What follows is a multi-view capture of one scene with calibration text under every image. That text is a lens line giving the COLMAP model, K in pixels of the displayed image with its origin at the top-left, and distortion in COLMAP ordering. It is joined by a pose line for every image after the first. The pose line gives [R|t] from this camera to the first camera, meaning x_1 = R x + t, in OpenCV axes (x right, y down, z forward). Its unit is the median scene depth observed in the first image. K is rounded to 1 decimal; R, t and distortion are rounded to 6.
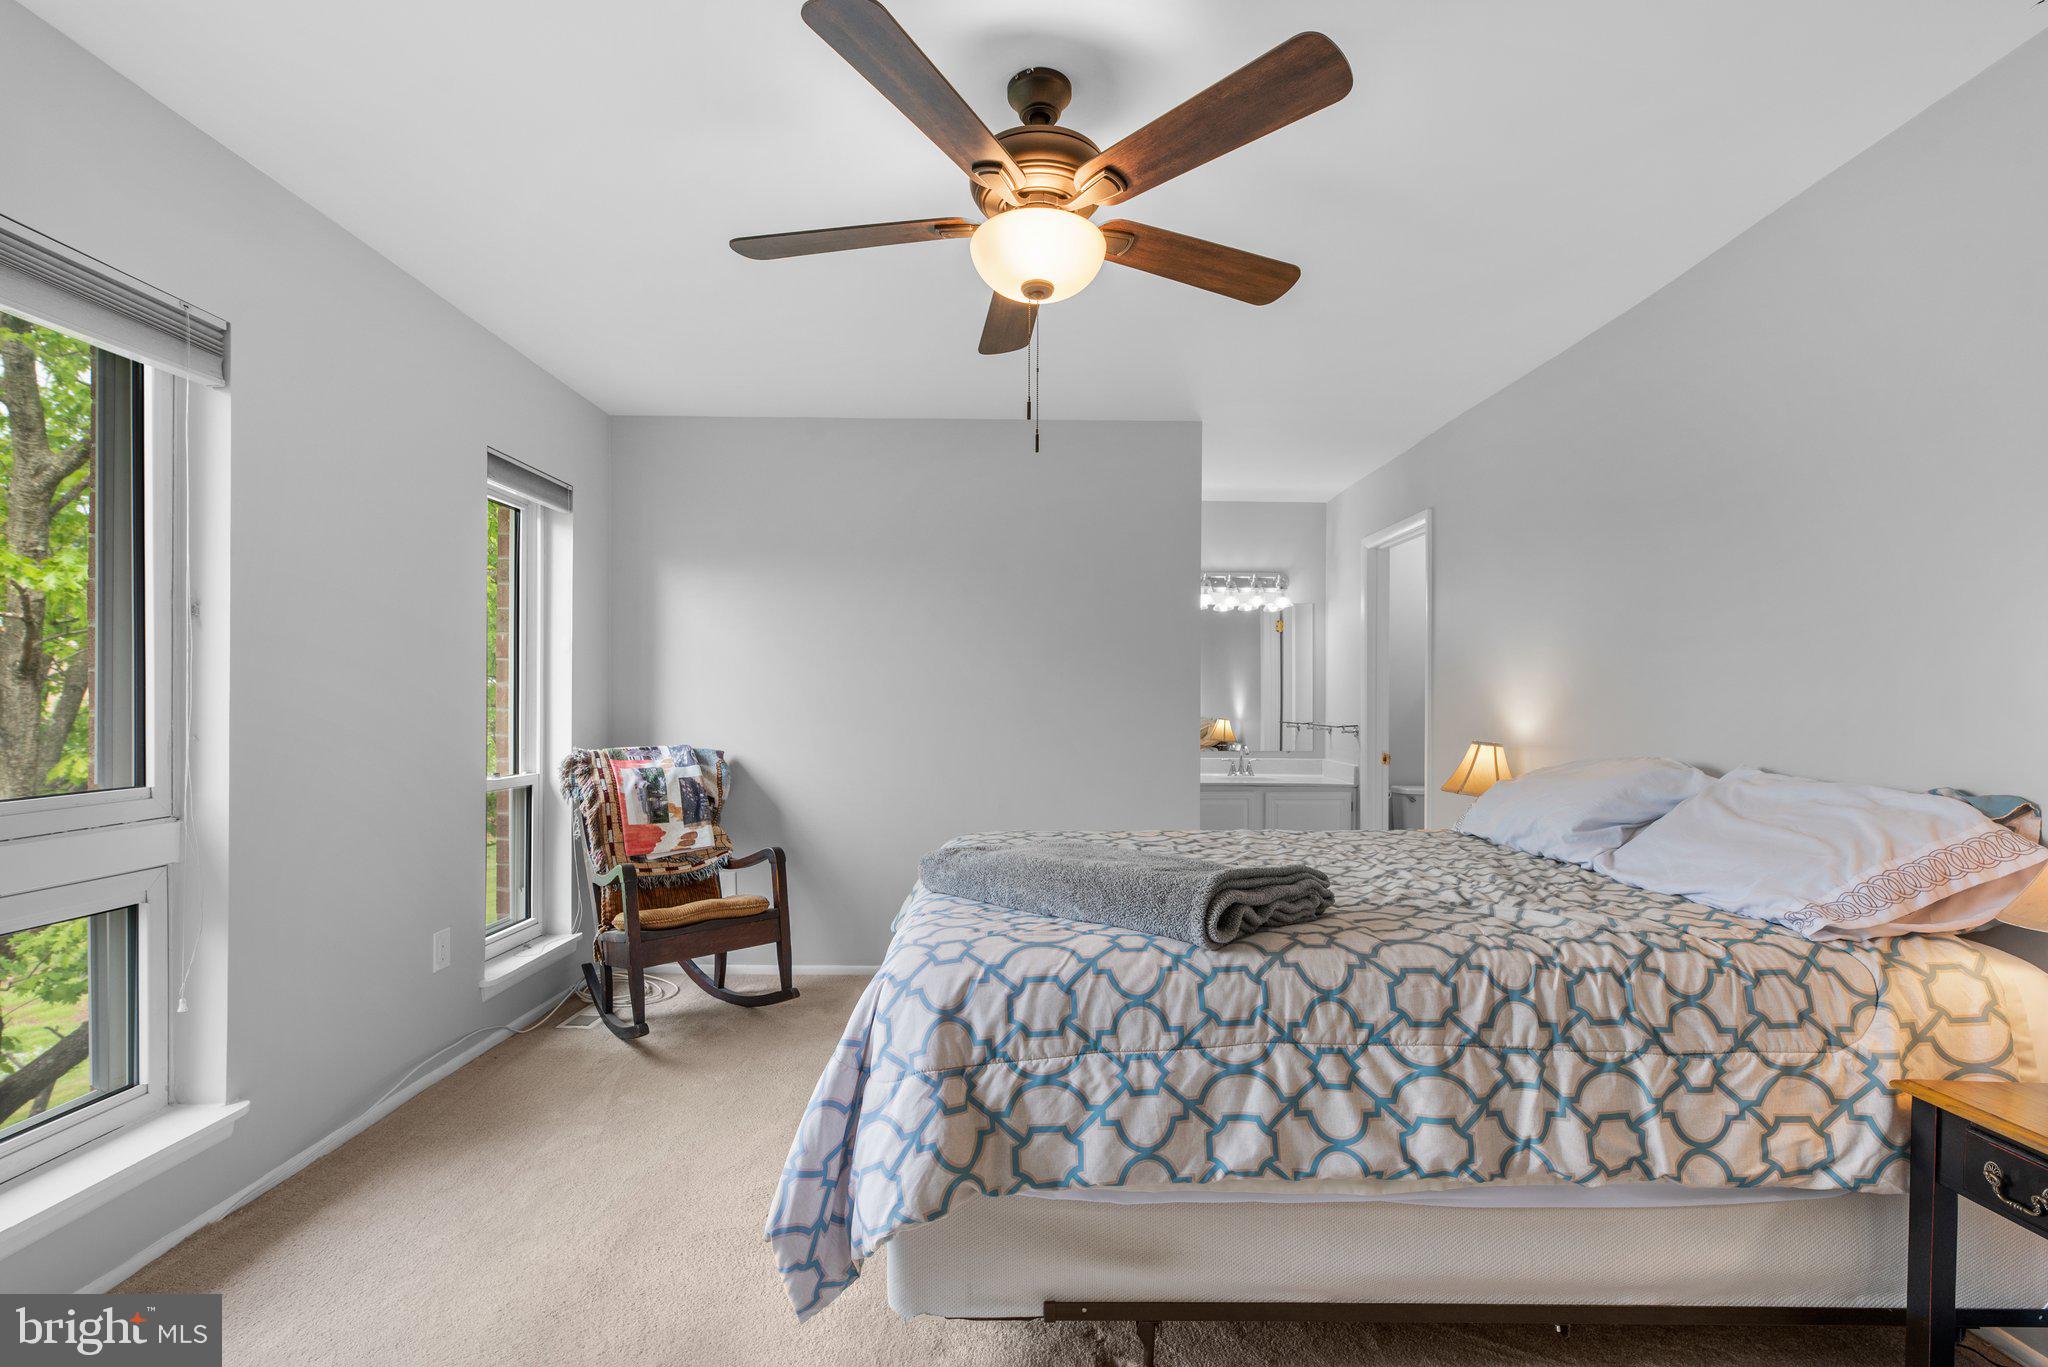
lens RADIAL K [[930.5, 0, 1017.9], [0, 930.5, 699.0], [0, 0, 1]] dist [0.002381, -0.001226]
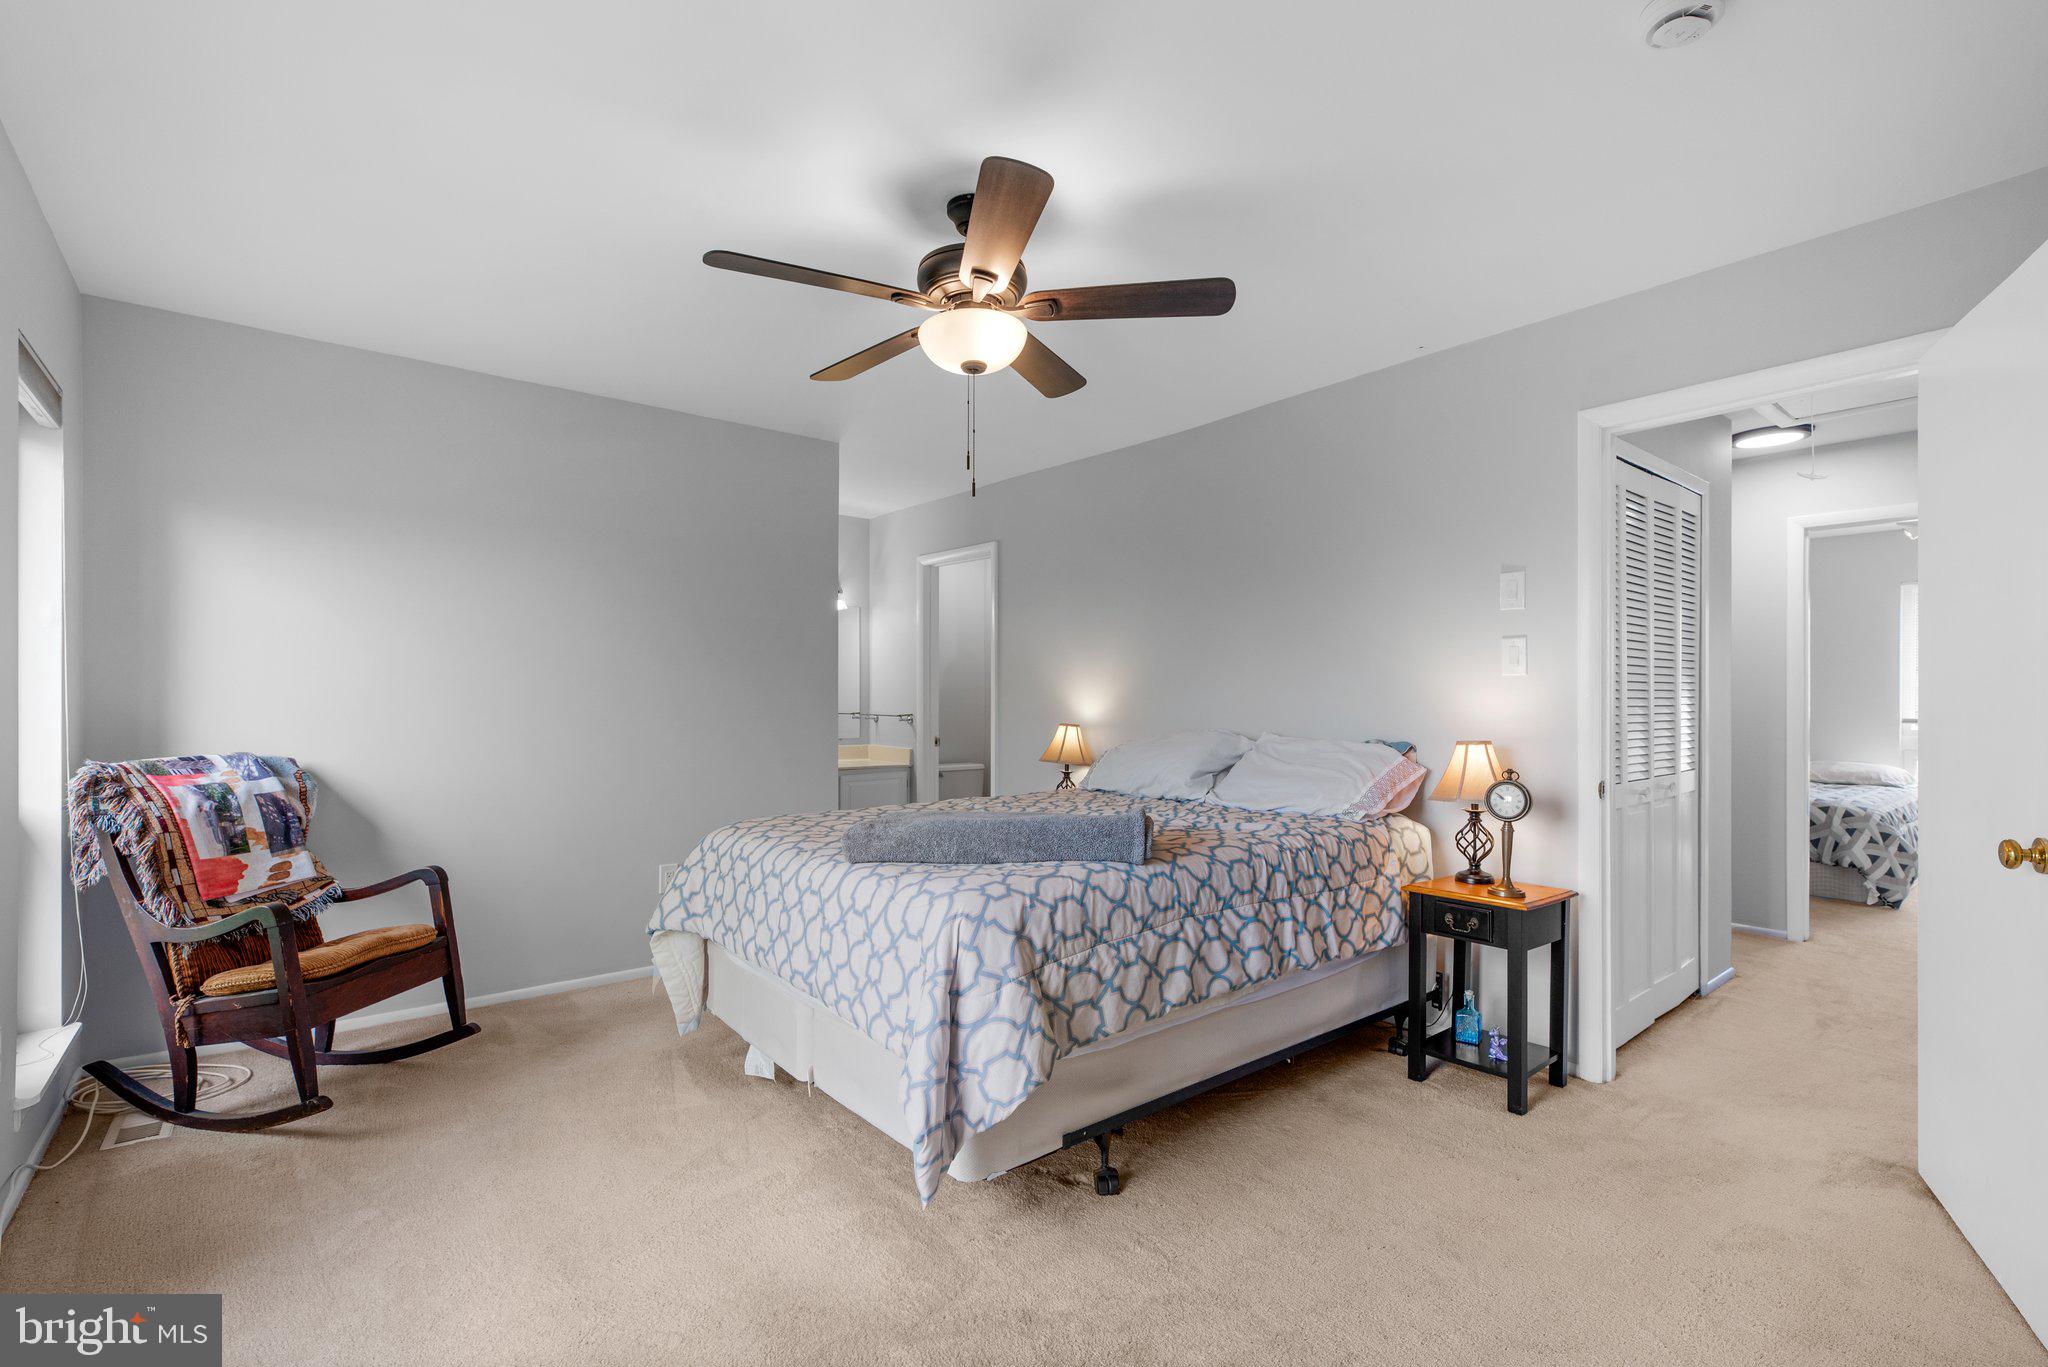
lens RADIAL K [[930.5, 0, 1032.1], [0, 930.5, 690.7], [0, 0, 1]] dist [0.002381, -0.001226]
pose [[0.773901, 0.000452, 0.633307, -0.879790], [-0.000119, 1.000000, -0.000569, -0.003487], [-0.633307, 0.000365, 0.773901, -0.026382]]
